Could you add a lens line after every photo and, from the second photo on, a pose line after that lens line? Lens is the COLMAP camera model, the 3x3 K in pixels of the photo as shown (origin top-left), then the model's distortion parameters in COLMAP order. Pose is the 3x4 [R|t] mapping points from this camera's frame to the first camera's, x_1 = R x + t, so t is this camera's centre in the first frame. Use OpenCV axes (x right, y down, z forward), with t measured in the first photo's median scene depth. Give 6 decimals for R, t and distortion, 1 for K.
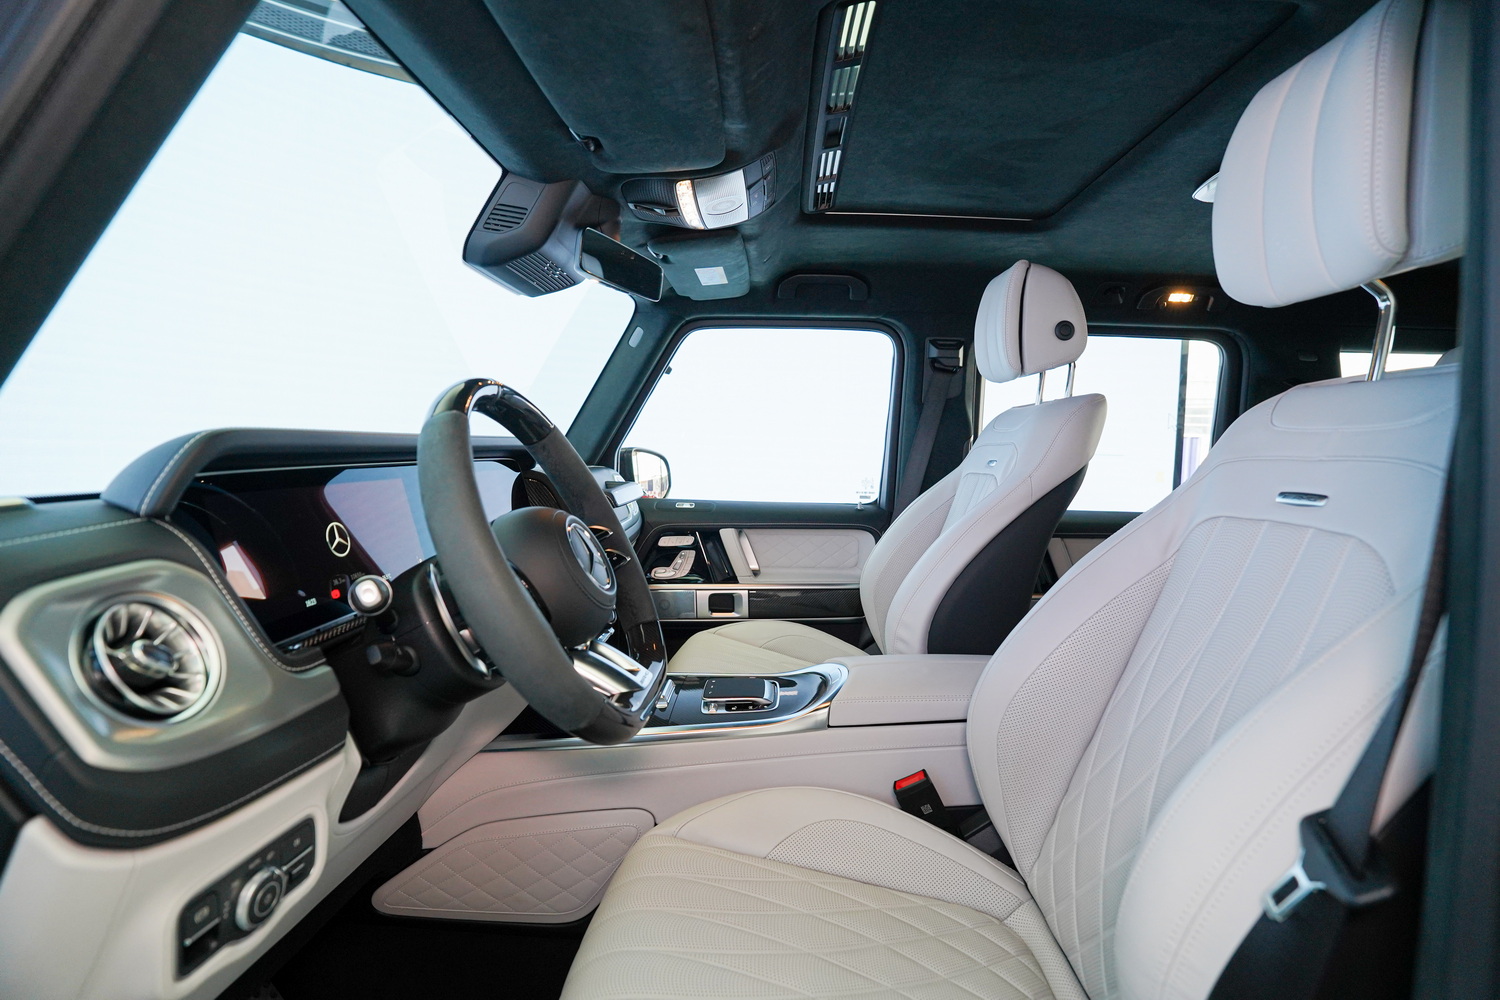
lens RADIAL K [[704.6, 0, 750.0], [0, 704.6, 500.0], [0, 0, 1]] dist [-0.079881, 0.028802]
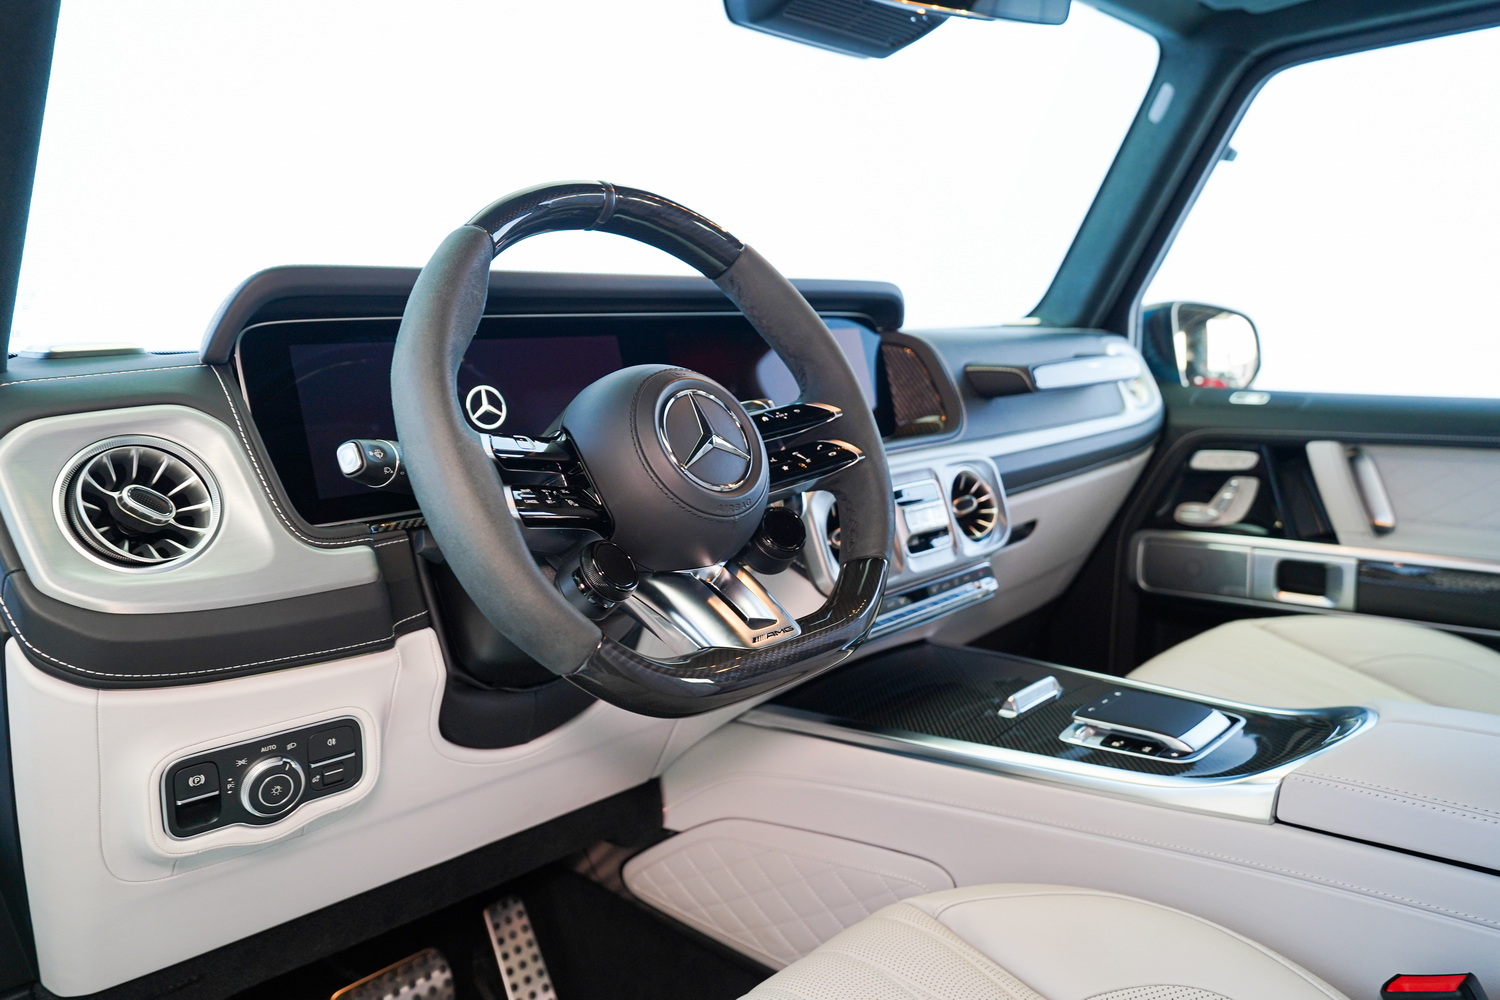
lens RADIAL K [[1047.3, 0, 750.0], [0, 1047.3, 500.0], [0, 0, 1]] dist [-0.013156, 0.001563]
pose [[0.738084, 0.077081, -0.670291, 0.332704], [-0.017790, 0.995331, 0.094870, 0.031283], [0.674474, -0.058097, 0.736009, 0.212027]]
